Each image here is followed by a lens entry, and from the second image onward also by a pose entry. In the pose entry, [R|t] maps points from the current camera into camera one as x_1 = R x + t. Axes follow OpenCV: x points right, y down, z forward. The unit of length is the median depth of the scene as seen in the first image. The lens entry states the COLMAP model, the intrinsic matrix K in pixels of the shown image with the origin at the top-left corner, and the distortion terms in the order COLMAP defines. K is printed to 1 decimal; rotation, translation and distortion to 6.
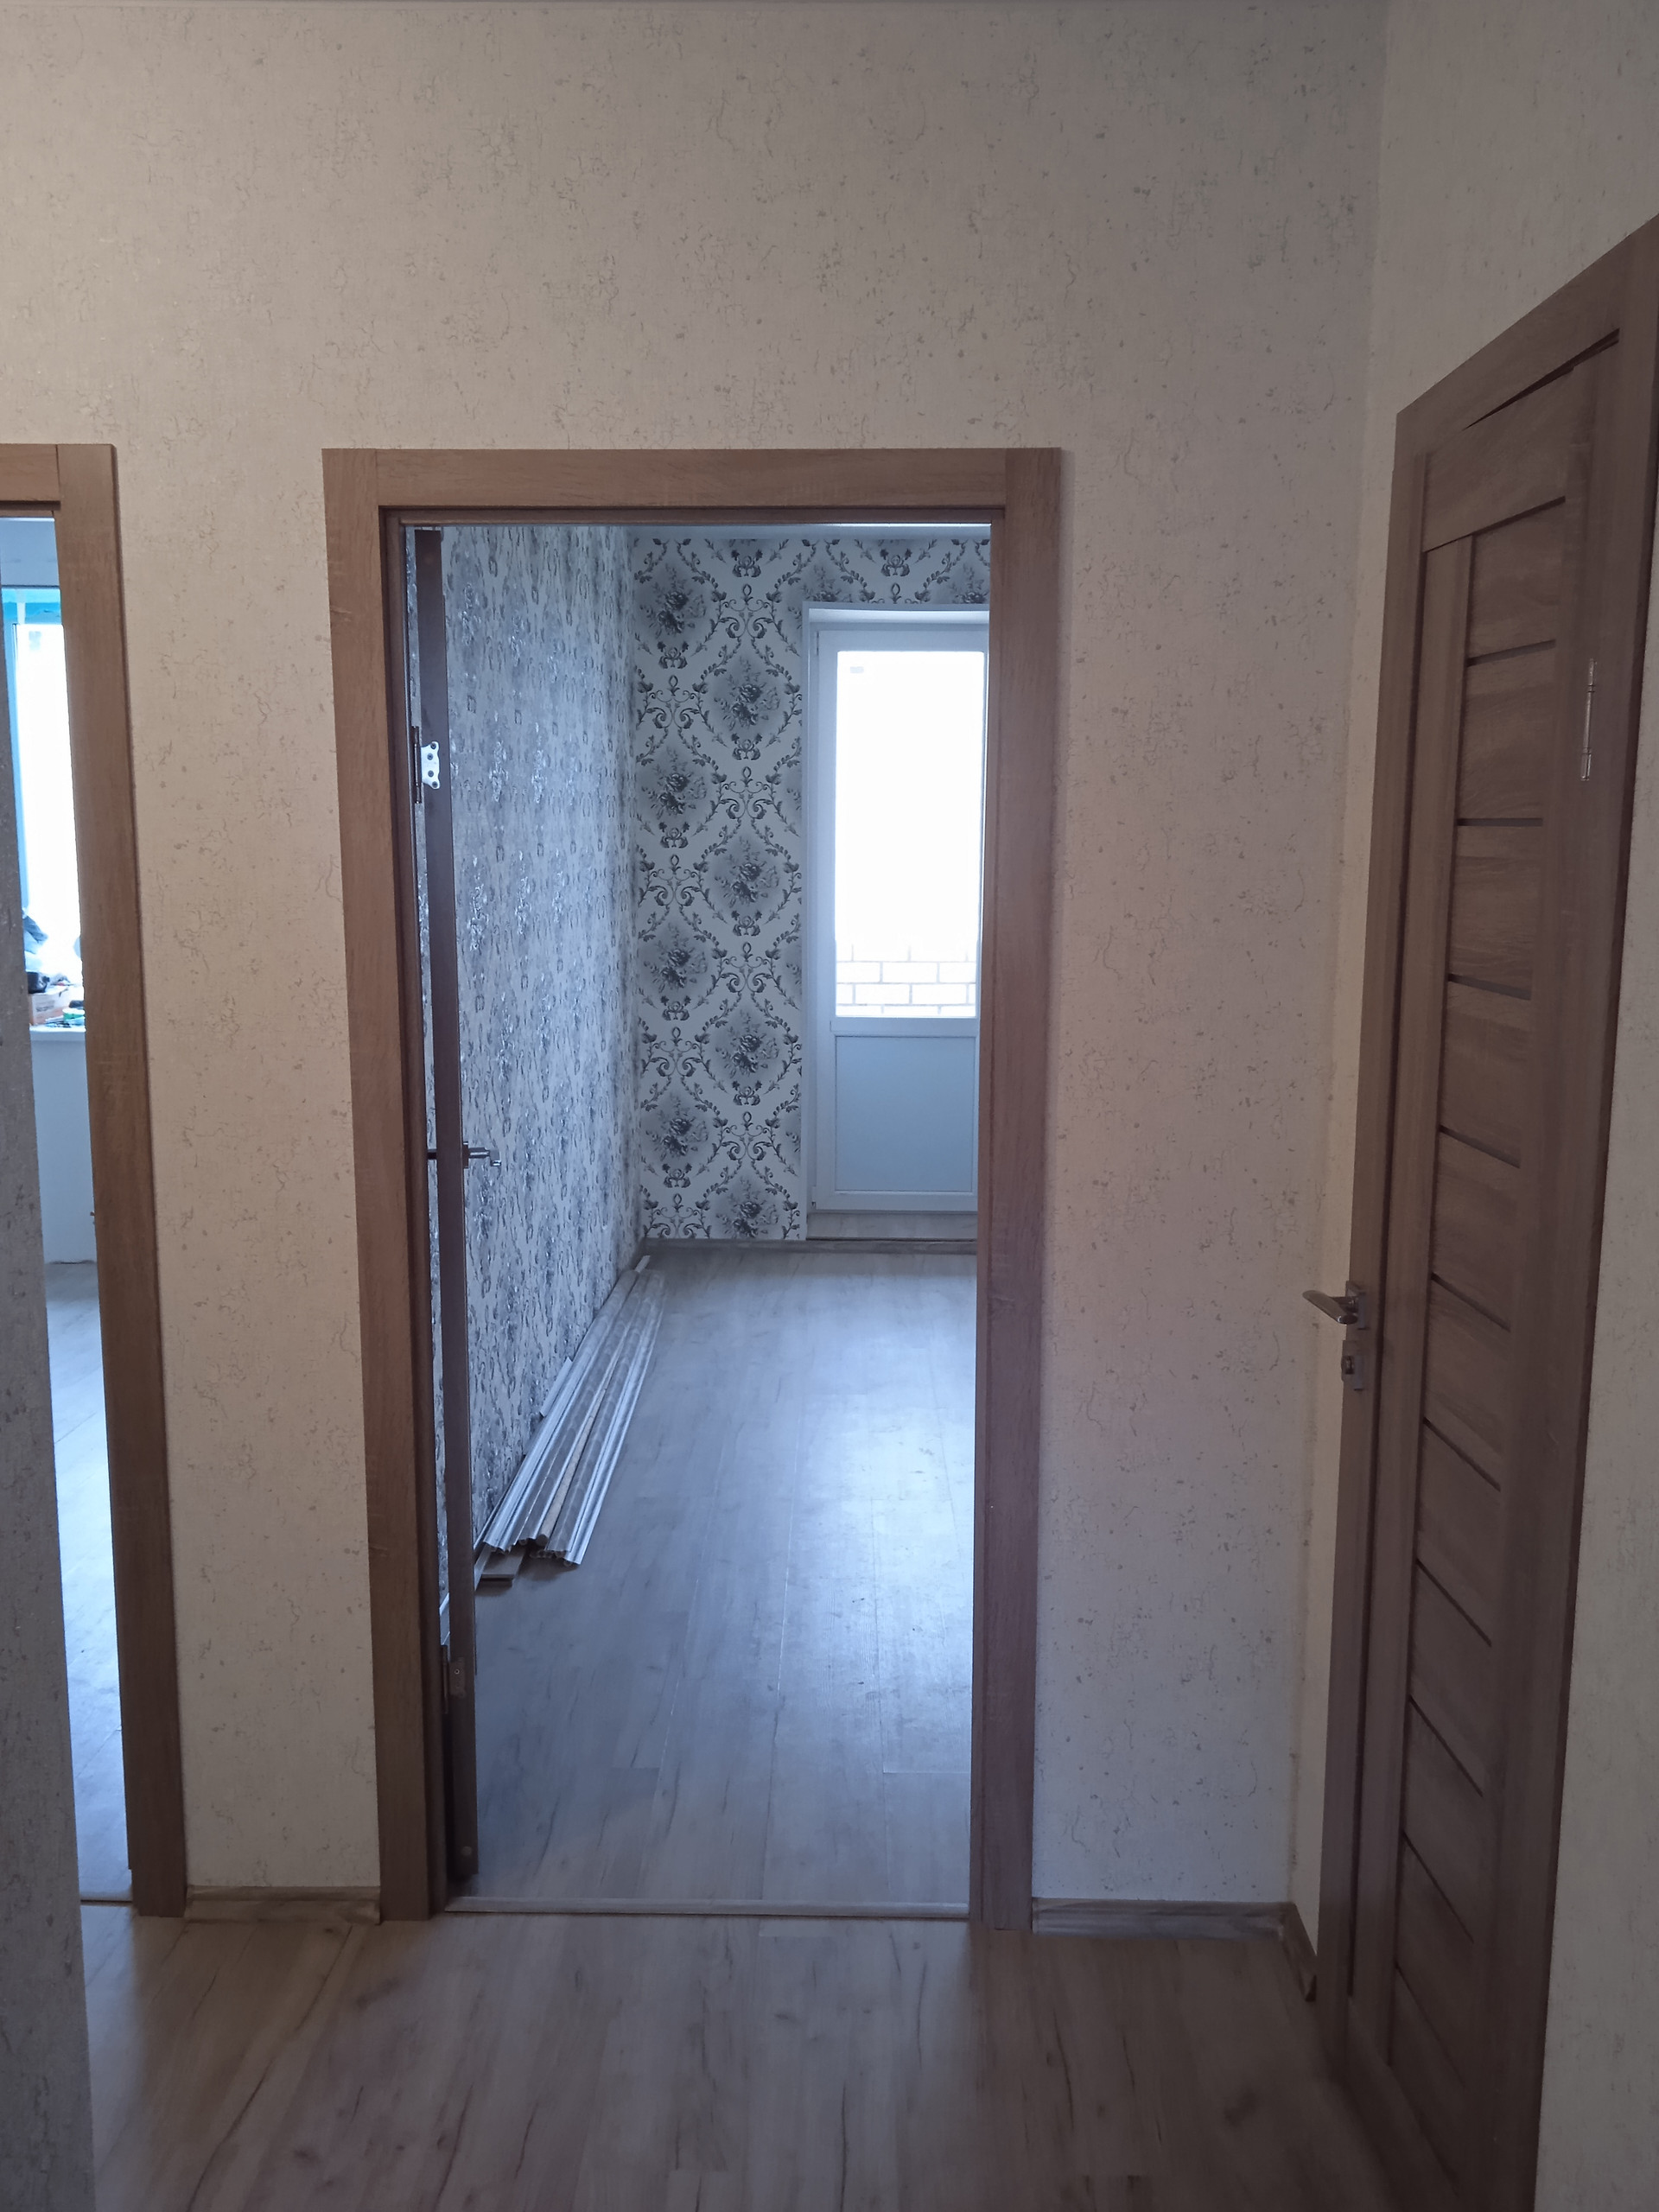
lens RADIAL K [[1802.3, 0, 830.9], [0, 1802.3, 1103.3], [0, 0, 1]] dist [0.060483, -0.065292]
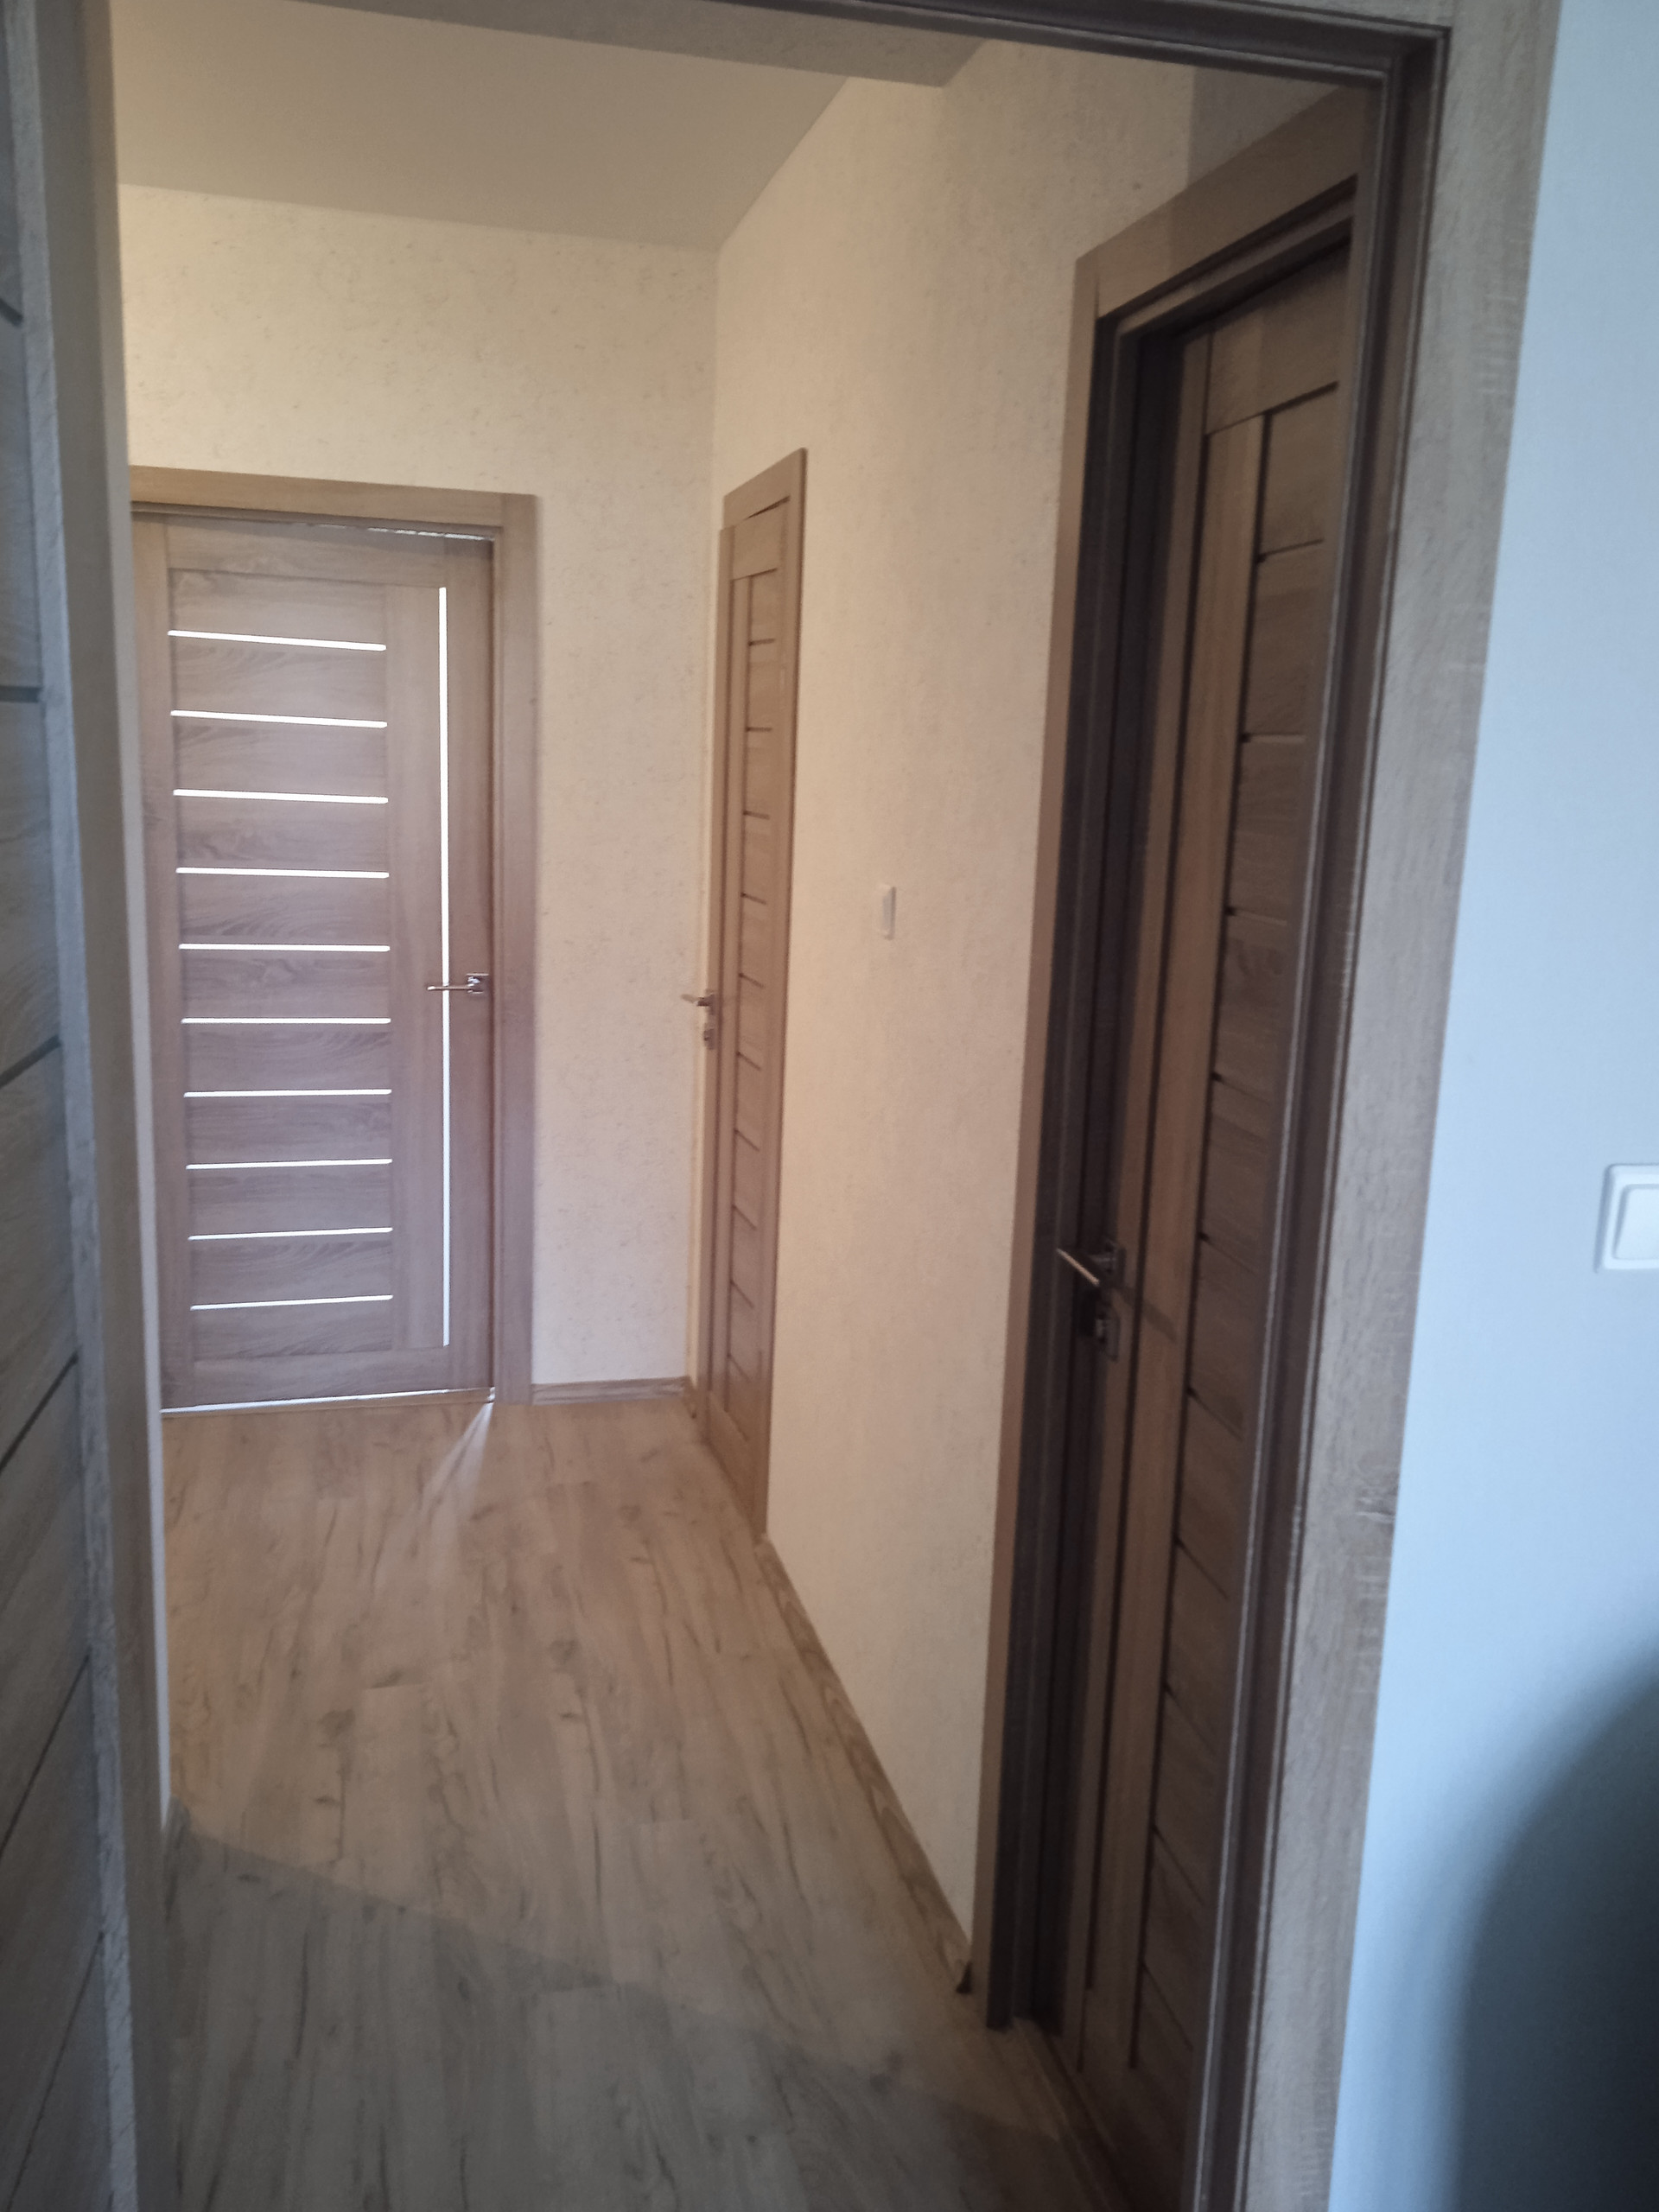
lens RADIAL K [[1802.3, 0, 844.3], [0, 1802.3, 1103.5], [0, 0, 1]] dist [0.060483, -0.065292]
pose [[0.963397, -0.017725, 0.267493, -0.060475], [0.004052, 0.998661, 0.051581, 0.123943], [-0.268049, -0.048610, 0.962178, -0.768942]]
